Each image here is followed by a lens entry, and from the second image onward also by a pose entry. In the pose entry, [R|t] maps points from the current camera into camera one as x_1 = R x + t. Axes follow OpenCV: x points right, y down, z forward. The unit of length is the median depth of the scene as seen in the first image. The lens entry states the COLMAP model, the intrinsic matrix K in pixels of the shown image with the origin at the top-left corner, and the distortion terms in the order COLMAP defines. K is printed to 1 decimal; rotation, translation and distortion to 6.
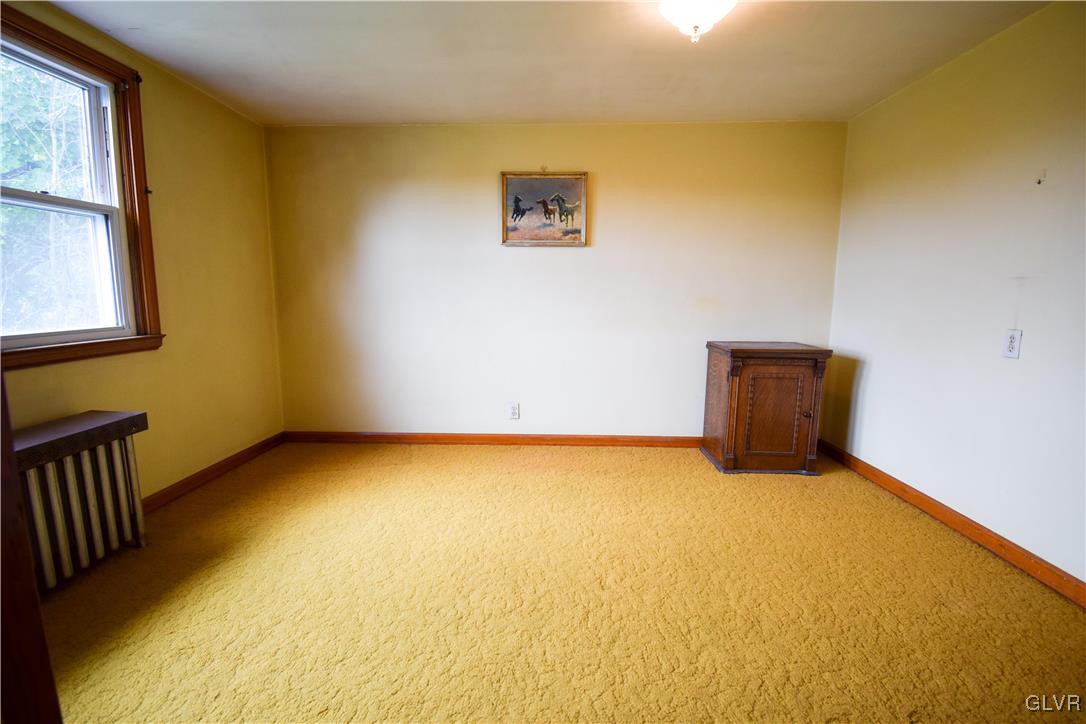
lens RADIAL K [[480.3, 0, 542.3], [0, 480.3, 364.8], [0, 0, 1]] dist [0.021004, -0.024823]
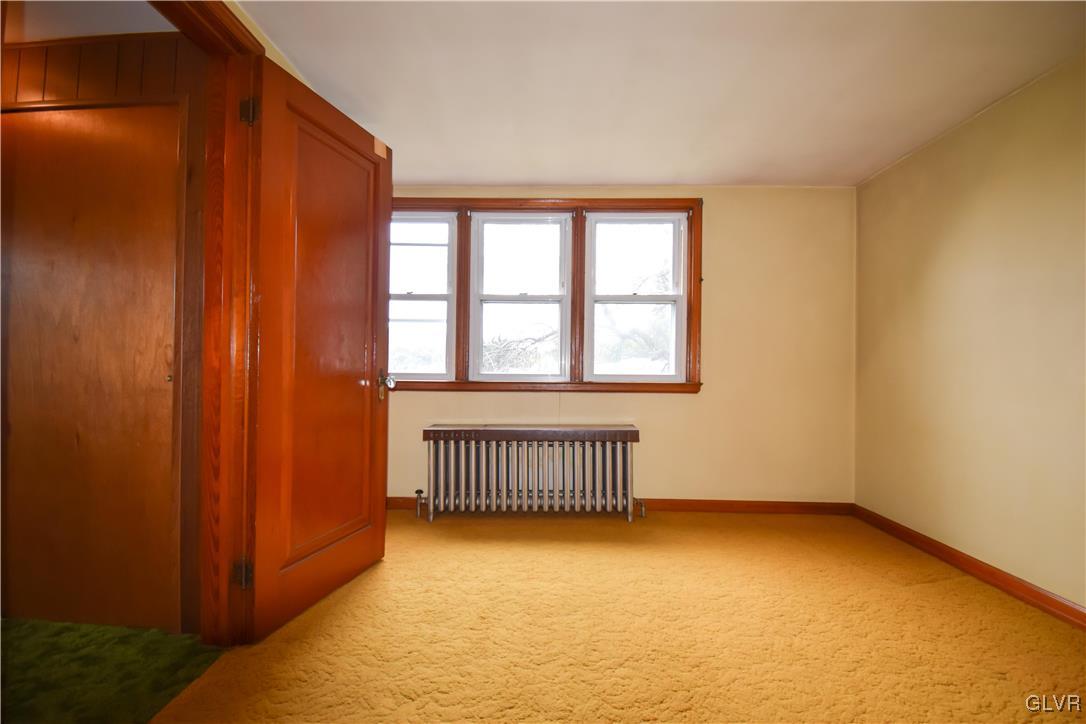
lens RADIAL K [[480.3, 0, 542.3], [0, 480.3, 364.8], [0, 0, 1]] dist [0.021004, -0.024823]
pose [[0.016817, -0.002116, -0.999856, 0.605363], [-0.148306, 0.988931, -0.004588, -0.046620], [0.988799, 0.148362, 0.016317, 0.598432]]
